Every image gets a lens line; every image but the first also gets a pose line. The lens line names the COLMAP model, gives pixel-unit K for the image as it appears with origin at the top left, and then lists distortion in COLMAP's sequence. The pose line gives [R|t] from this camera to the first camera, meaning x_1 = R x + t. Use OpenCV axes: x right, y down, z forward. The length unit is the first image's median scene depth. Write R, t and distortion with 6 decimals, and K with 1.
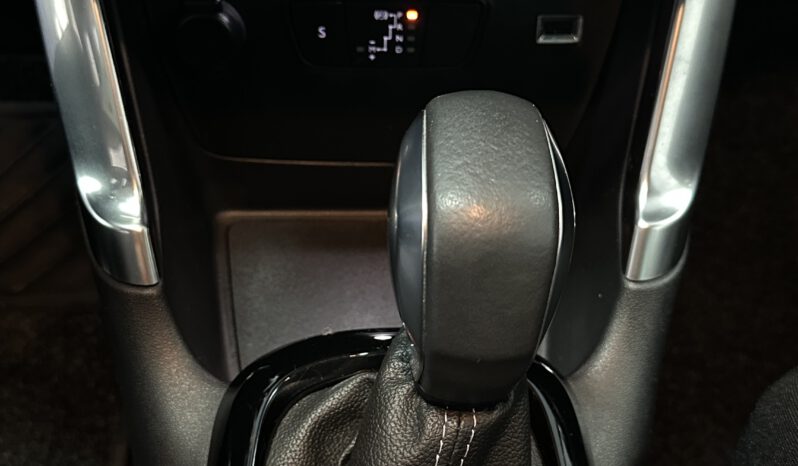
lens RADIAL K [[1044.1, 0, 399.0], [0, 1044.1, 233.0], [0, 0, 1]] dist [0.136465, -0.060406]
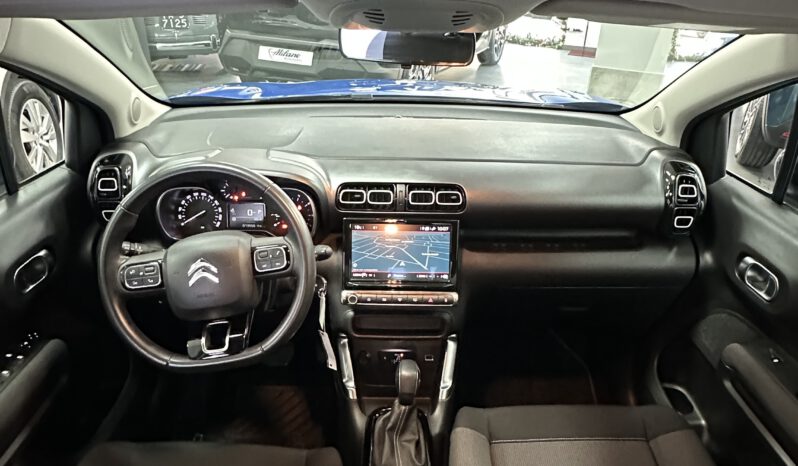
lens RADIAL K [[582.5, 0, 399.0], [0, 582.5, 233.0], [0, 0, 1]] dist [-0.005932, 0.001675]
pose [[0.999484, 0.001778, -0.032079, 0.104198], [-0.016694, 0.881841, -0.471251, 0.741615], [0.027450, 0.471544, 0.881415, -2.179783]]
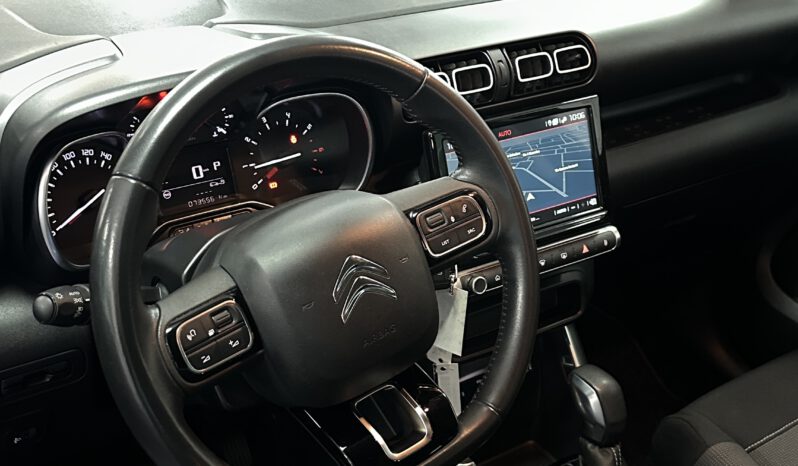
lens RADIAL K [[1044.1, 0, 399.0], [0, 1044.1, 233.0], [0, 0, 1]] dist [0.136465, -0.060406]
pose [[0.847788, -0.244941, 0.470383, -1.640157], [0.426807, 0.841586, -0.331013, 0.343506], [-0.314789, 0.481391, 0.818028, -1.634883]]
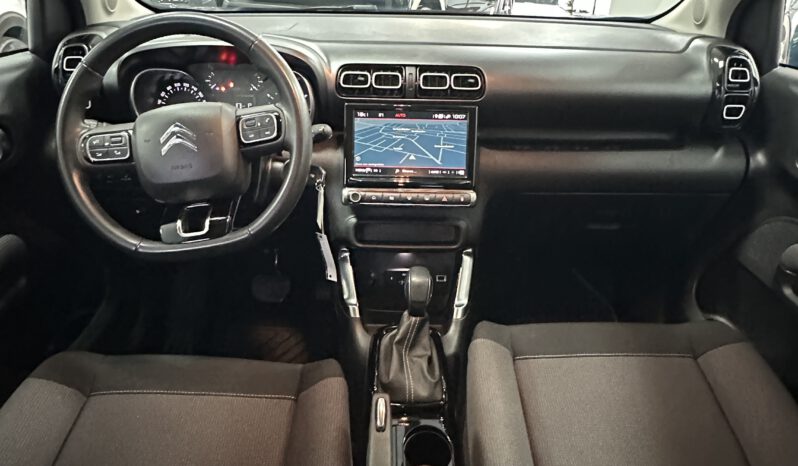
lens RADIAL K [[582.5, 0, 399.0], [0, 582.5, 233.0], [0, 0, 1]] dist [-0.005932, 0.001675]
pose [[0.999411, 0.002970, -0.034174, 0.056393], [-0.018853, 0.879857, -0.474865, 1.009339], [0.028658, 0.475230, 0.879395, -1.601464]]
